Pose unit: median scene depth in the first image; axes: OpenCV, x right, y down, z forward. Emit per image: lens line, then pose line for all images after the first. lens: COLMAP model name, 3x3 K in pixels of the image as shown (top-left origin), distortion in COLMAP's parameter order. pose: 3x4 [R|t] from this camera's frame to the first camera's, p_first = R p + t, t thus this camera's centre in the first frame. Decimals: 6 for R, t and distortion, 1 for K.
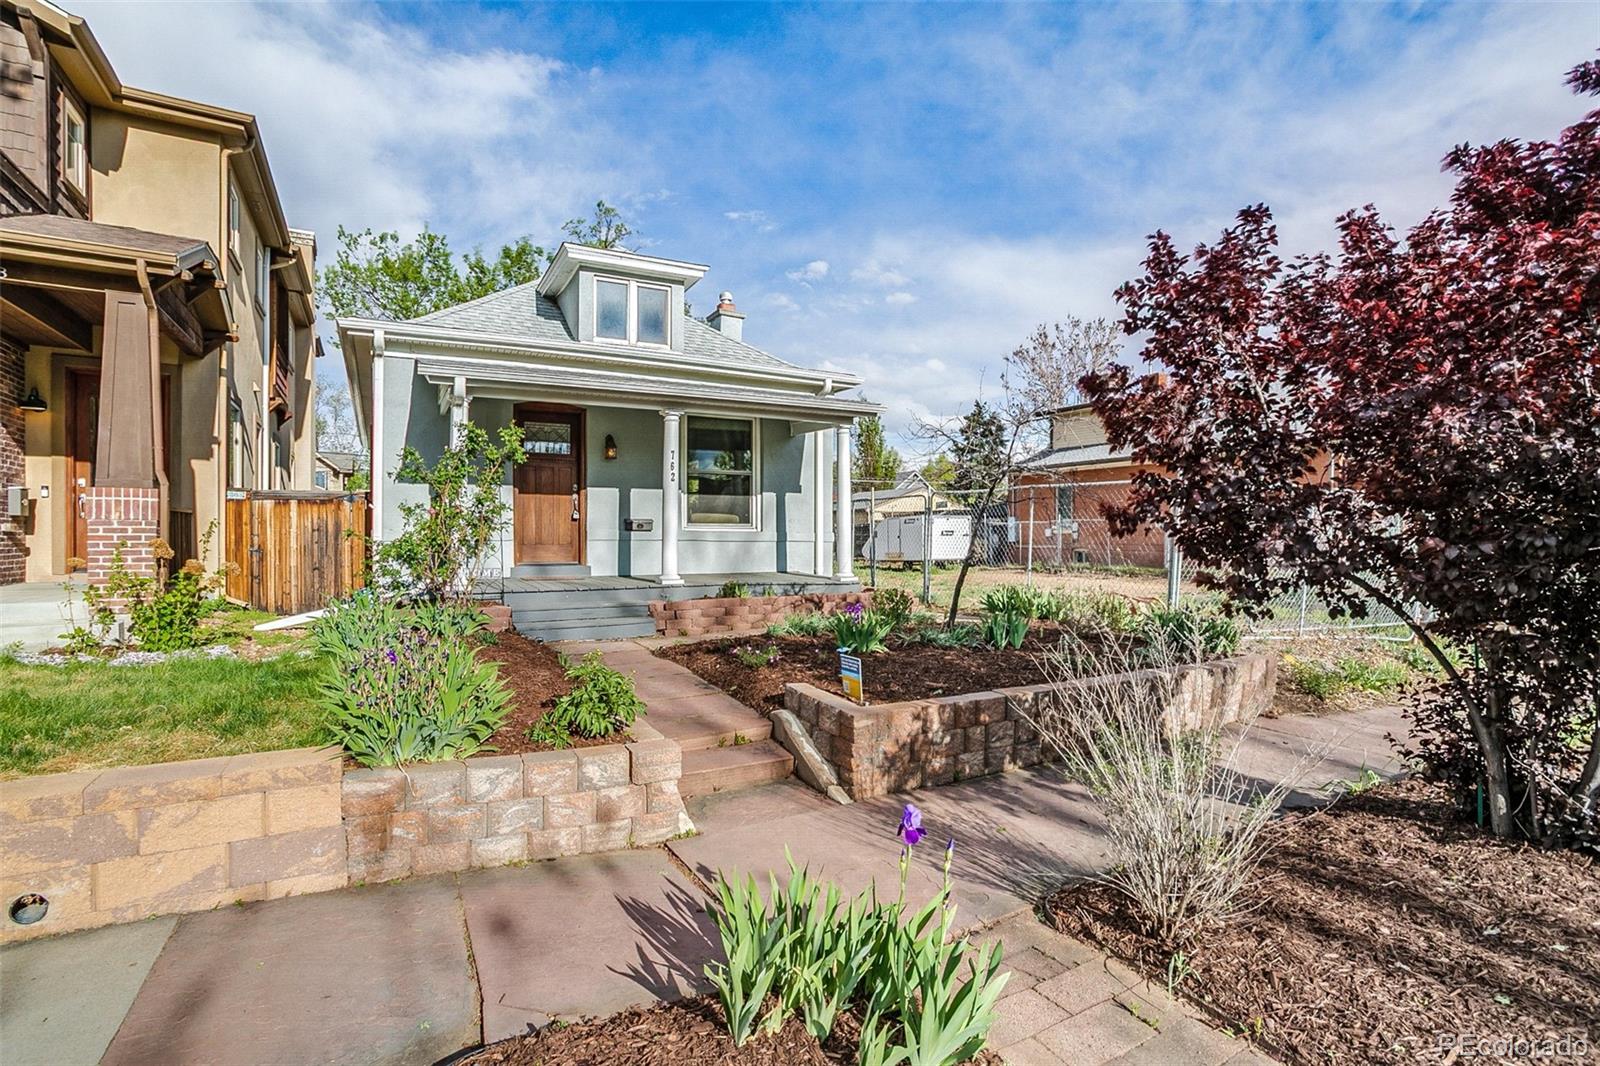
lens RADIAL K [[774.7, 0, 790.8], [0, 774.7, 534.4], [0, 0, 1]] dist [-0.050064, 0.025375]
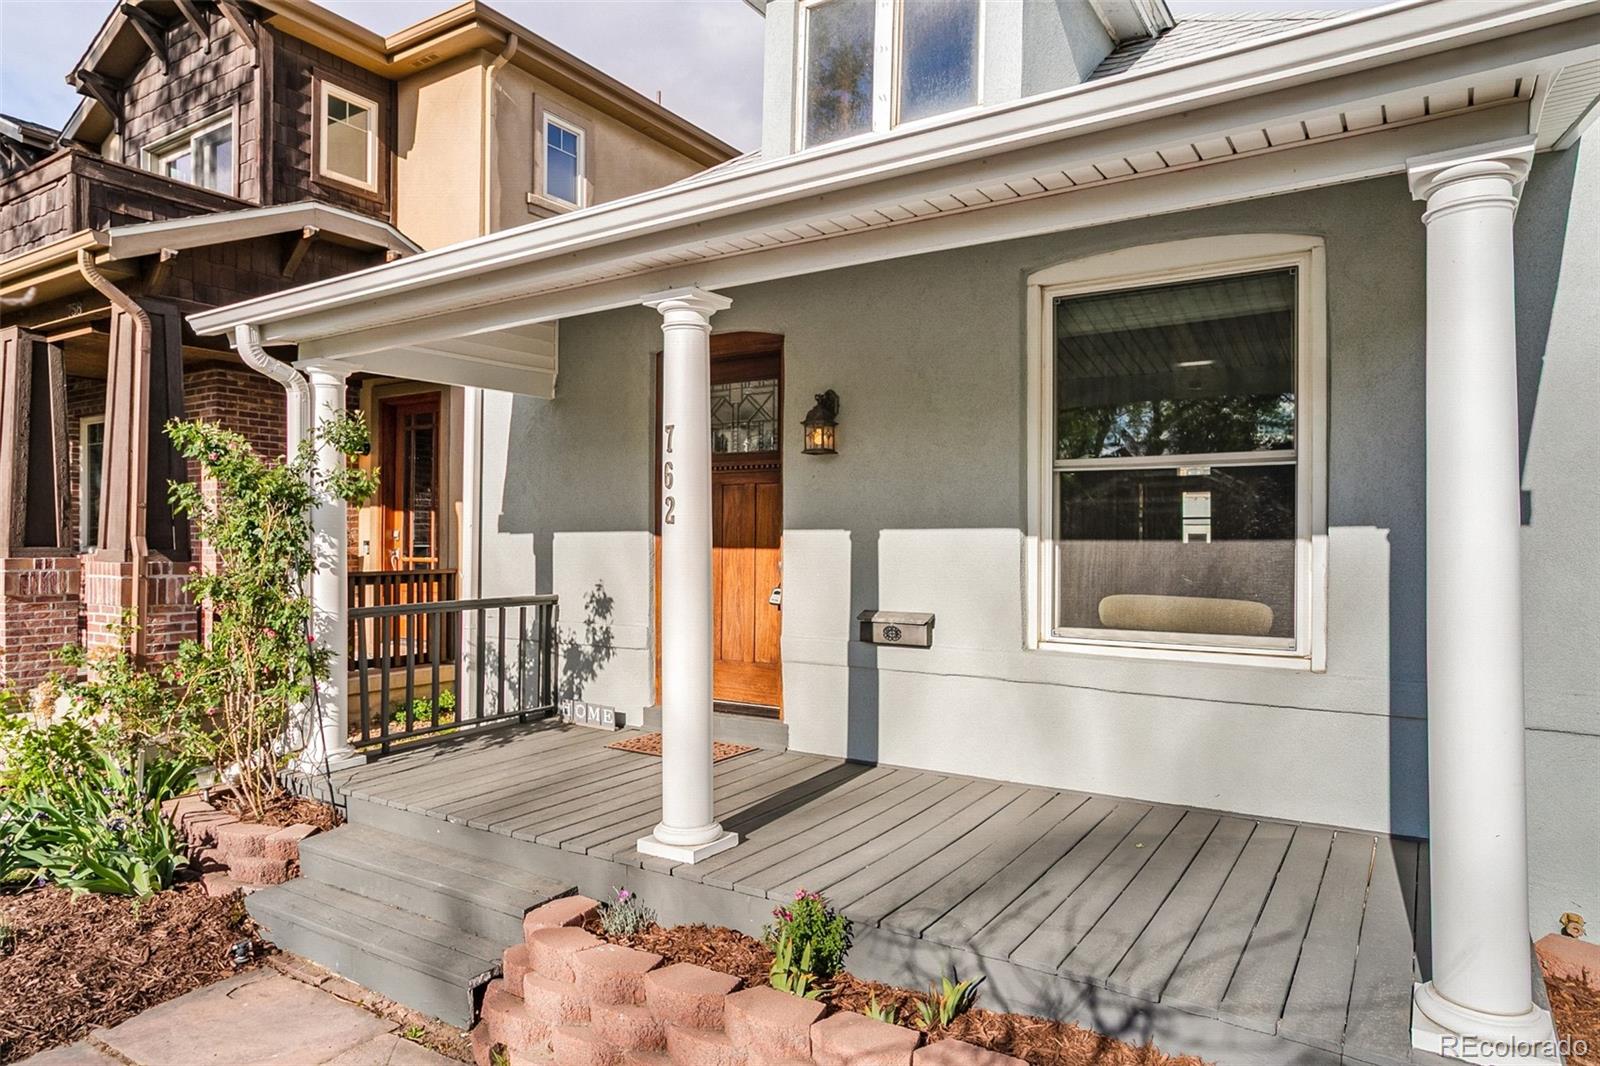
lens RADIAL K [[974.9, 0, 795.9], [0, 974.9, 538.4], [0, 0, 1]] dist [-0.004972, 0.005189]
pose [[0.478203, -0.001952, -0.878247, 0.199432], [0.001538, 0.999998, -0.001385, -0.057392], [0.878248, -0.000689, 0.478205, 0.793730]]
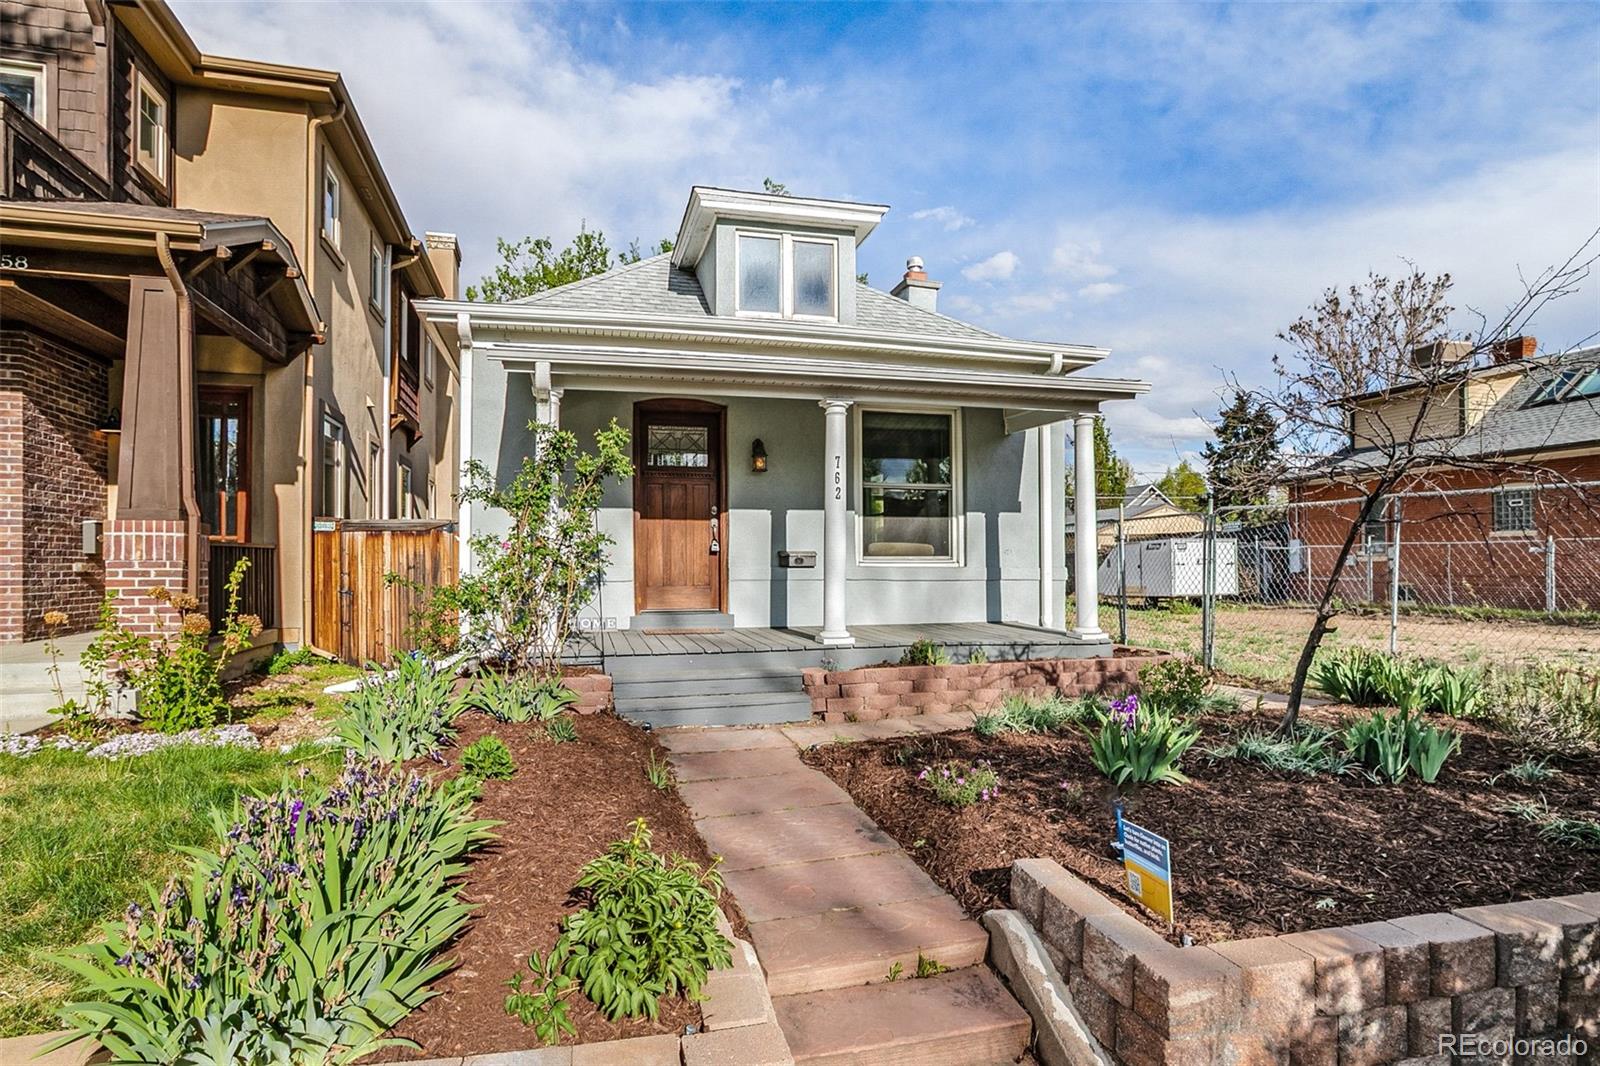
lens RADIAL K [[856.7, 0, 785.4], [0, 856.7, 555.7], [0, 0, 1]] dist [-0.045001, 0.021479]
pose [[0.970732, -0.005880, -0.240094, -0.009849], [0.004461, 0.999969, -0.006454, -0.010734], [0.240124, 0.005194, 0.970728, 0.209200]]
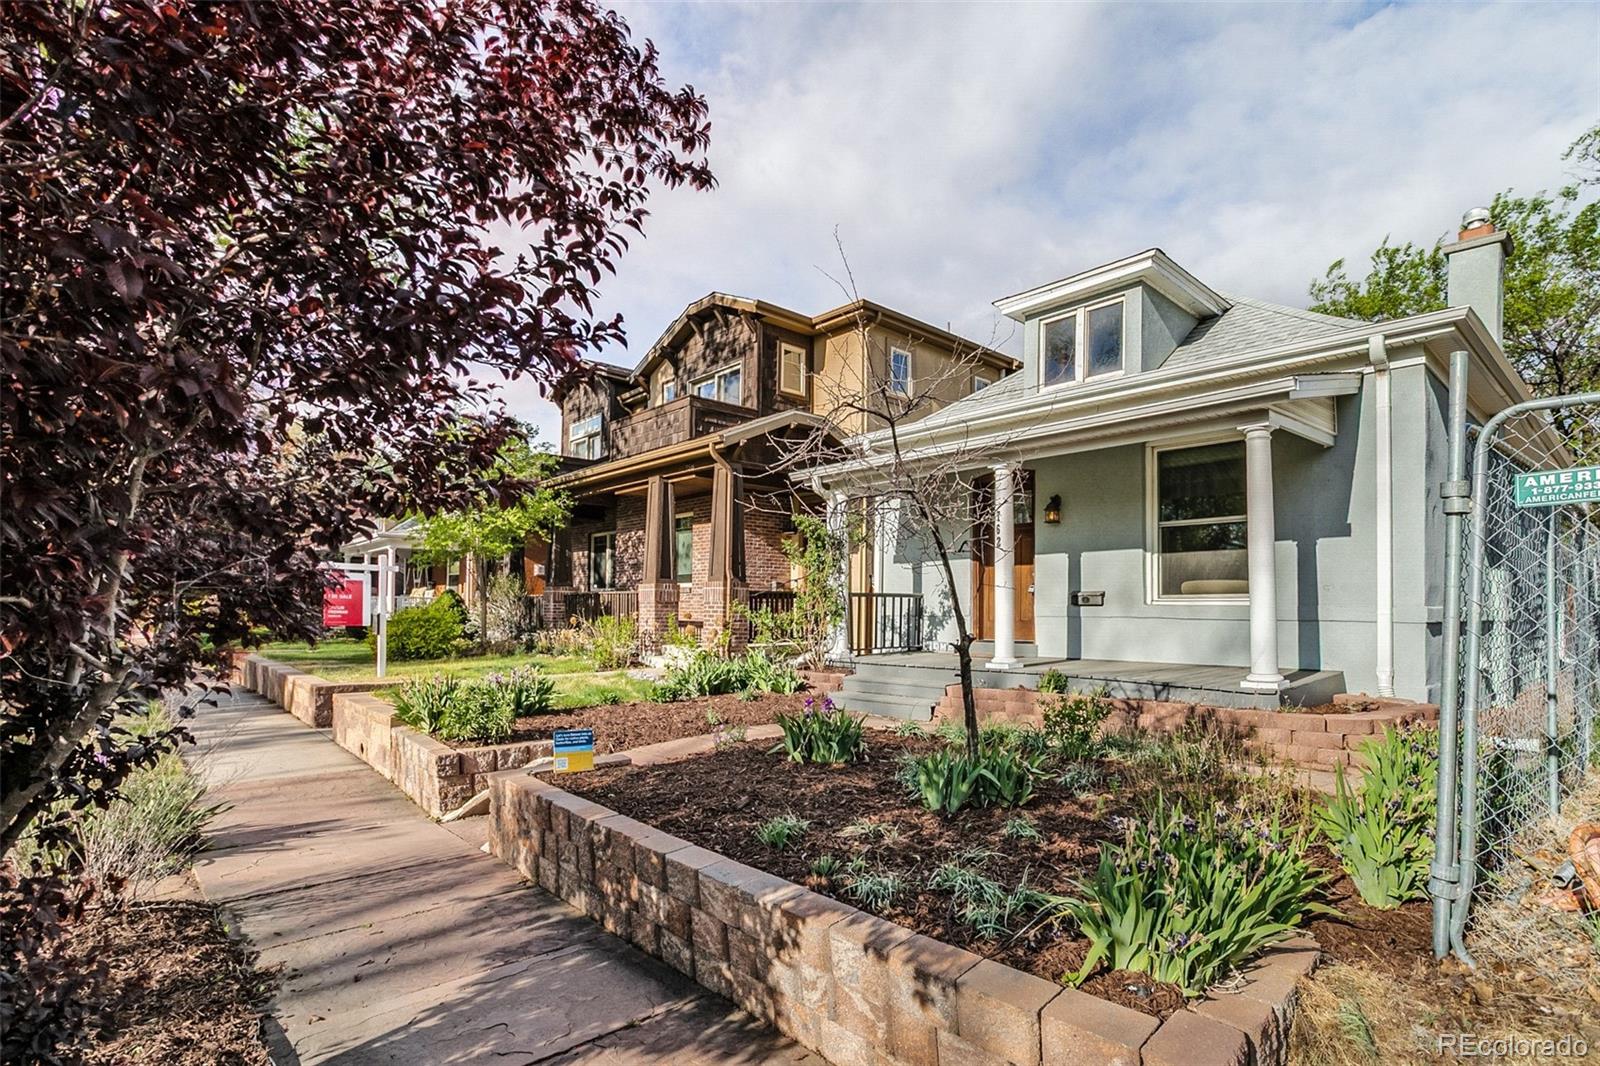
lens RADIAL K [[790.7, 0, 808.2], [0, 790.7, 592.8], [0, 0, 1]] dist [-0.039211, 0.017681]
pose [[0.236807, -0.021607, -0.971316, 0.588200], [-0.001440, 0.999744, -0.022590, 0.001377], [0.971556, 0.006749, 0.236716, 0.550185]]
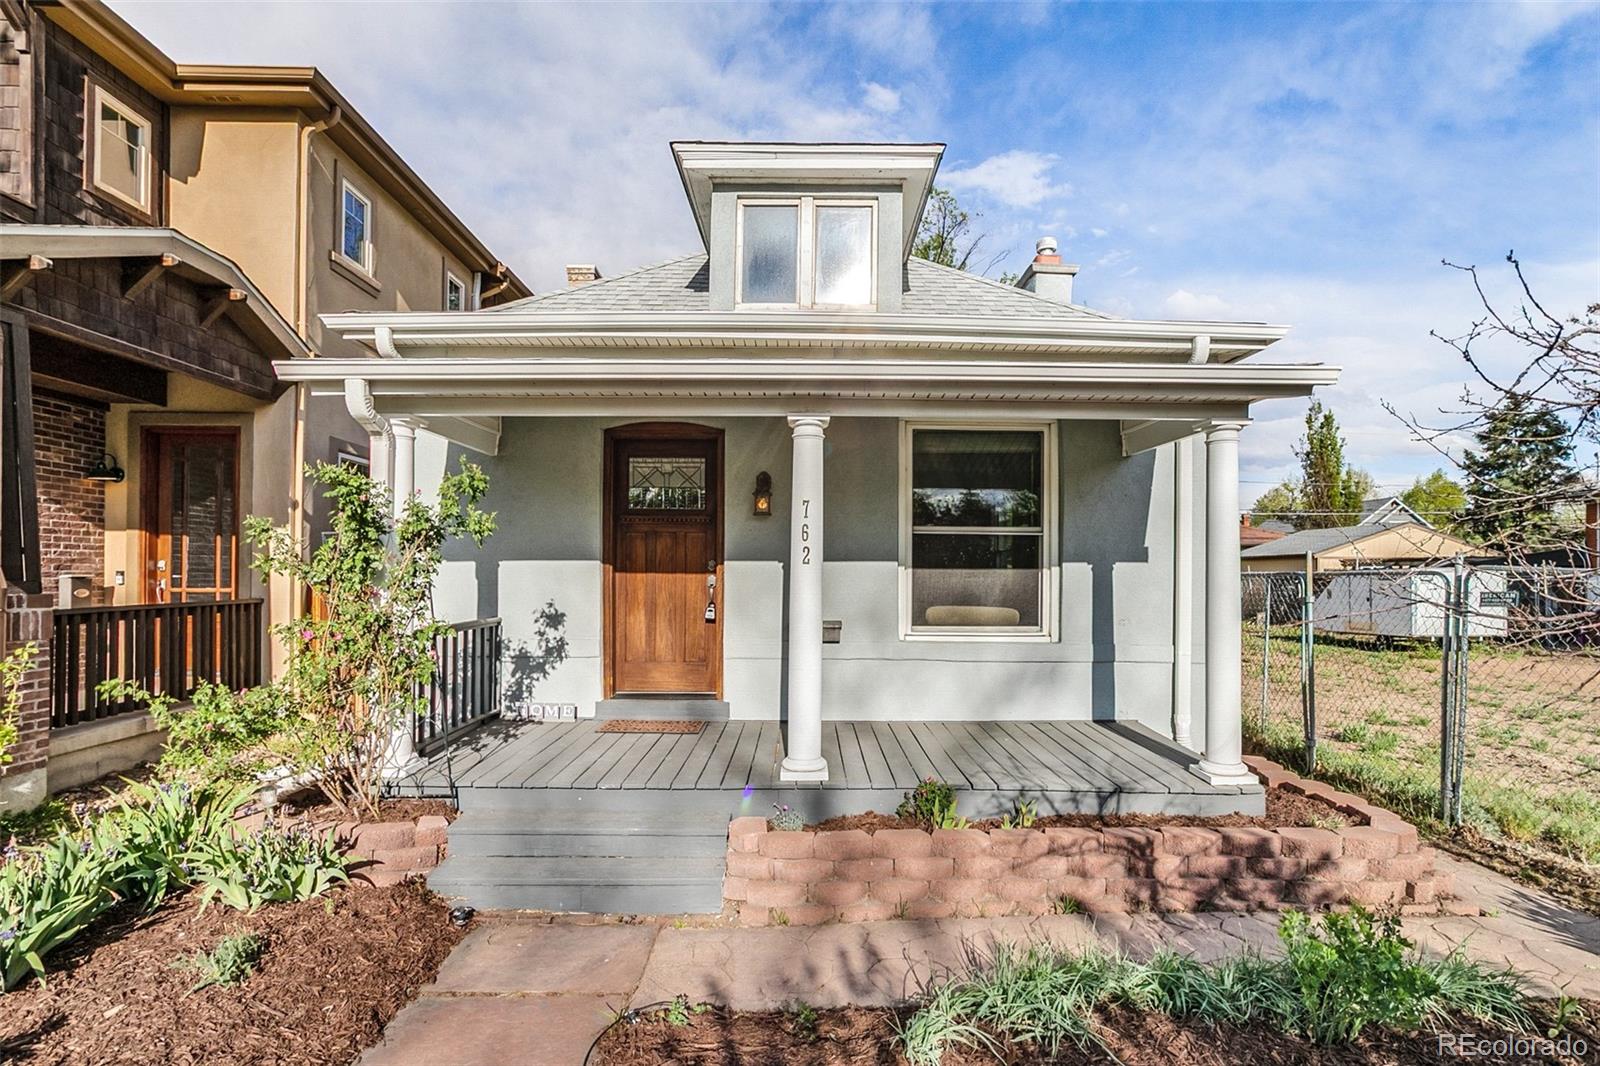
lens RADIAL K [[790.7, 0, 808.8], [0, 790.7, 574.8], [0, 0, 1]] dist [-0.039211, 0.017681]
pose [[0.884865, 0.004545, -0.465825, 0.070090], [-0.003303, 0.999988, 0.003483, -0.058466], [0.465836, -0.001543, 0.884870, 0.528166]]
